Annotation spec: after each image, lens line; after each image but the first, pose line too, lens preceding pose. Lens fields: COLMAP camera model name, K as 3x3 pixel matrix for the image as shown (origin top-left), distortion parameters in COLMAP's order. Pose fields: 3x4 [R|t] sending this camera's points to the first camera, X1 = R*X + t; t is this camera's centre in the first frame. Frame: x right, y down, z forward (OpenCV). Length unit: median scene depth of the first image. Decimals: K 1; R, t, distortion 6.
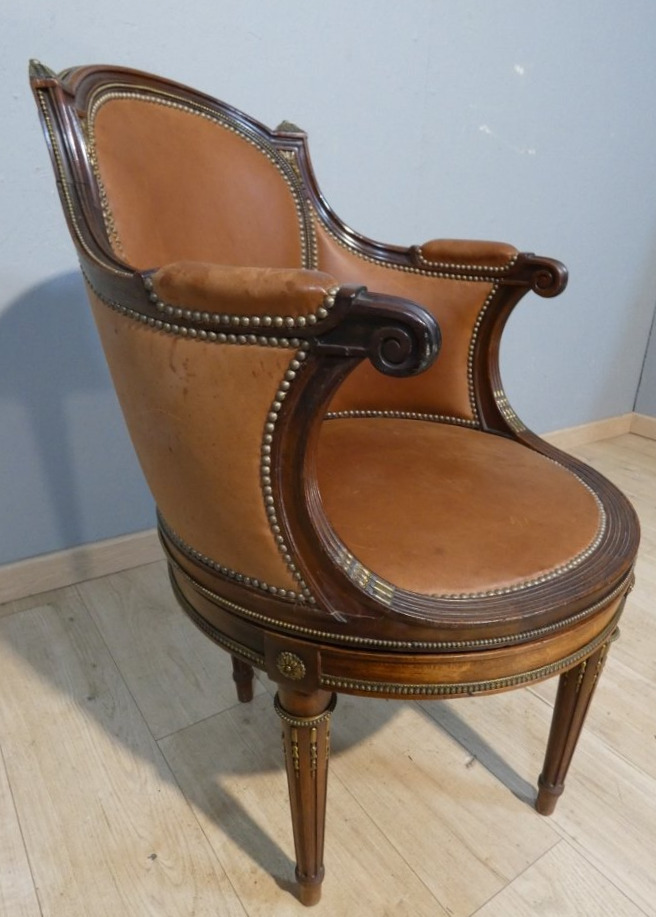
lens RADIAL K [[621.7, 0, 350.8], [0, 621.7, 457.6], [0, 0, 1]] dist [-0.000693, -0.005298]
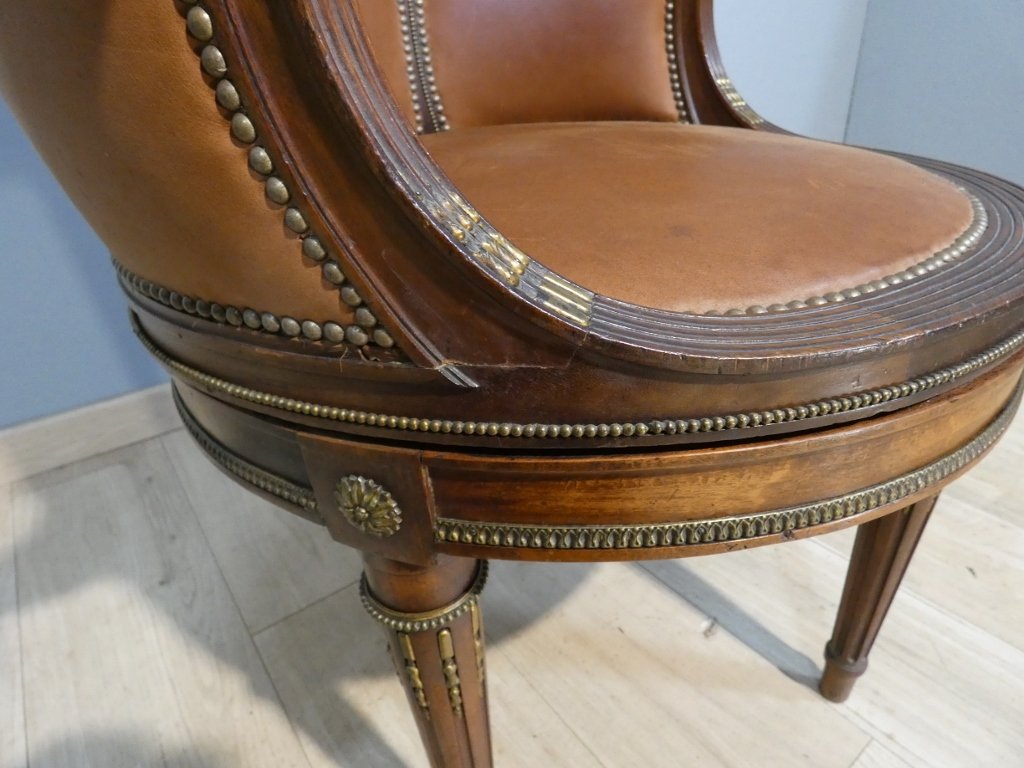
lens RADIAL K [[621.0, 0, 513.9], [0, 621.0, 358.7], [0, 0, 1]] dist [0.000427, -0.003486]
pose [[0.996111, -0.087495, -0.010415, 0.012330], [0.088042, 0.993062, 0.077951, 0.138344], [0.003522, -0.078565, 0.996903, 0.383949]]
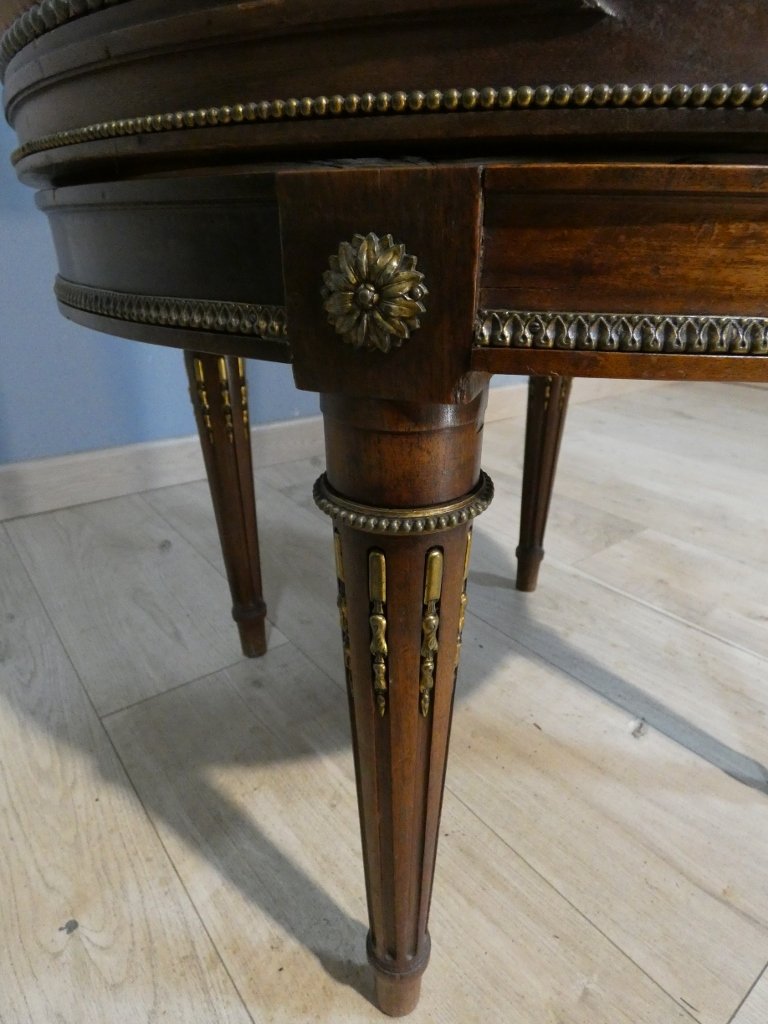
lens RADIAL K [[621.0, 0, 385.5], [0, 621.0, 498.9], [0, 0, 1]] dist [0.000427, -0.003486]
pose [[0.998835, -0.033411, 0.034831, -0.069417], [0.032841, 0.999319, 0.016822, 0.283917], [-0.035369, -0.015659, 0.999252, 0.471596]]
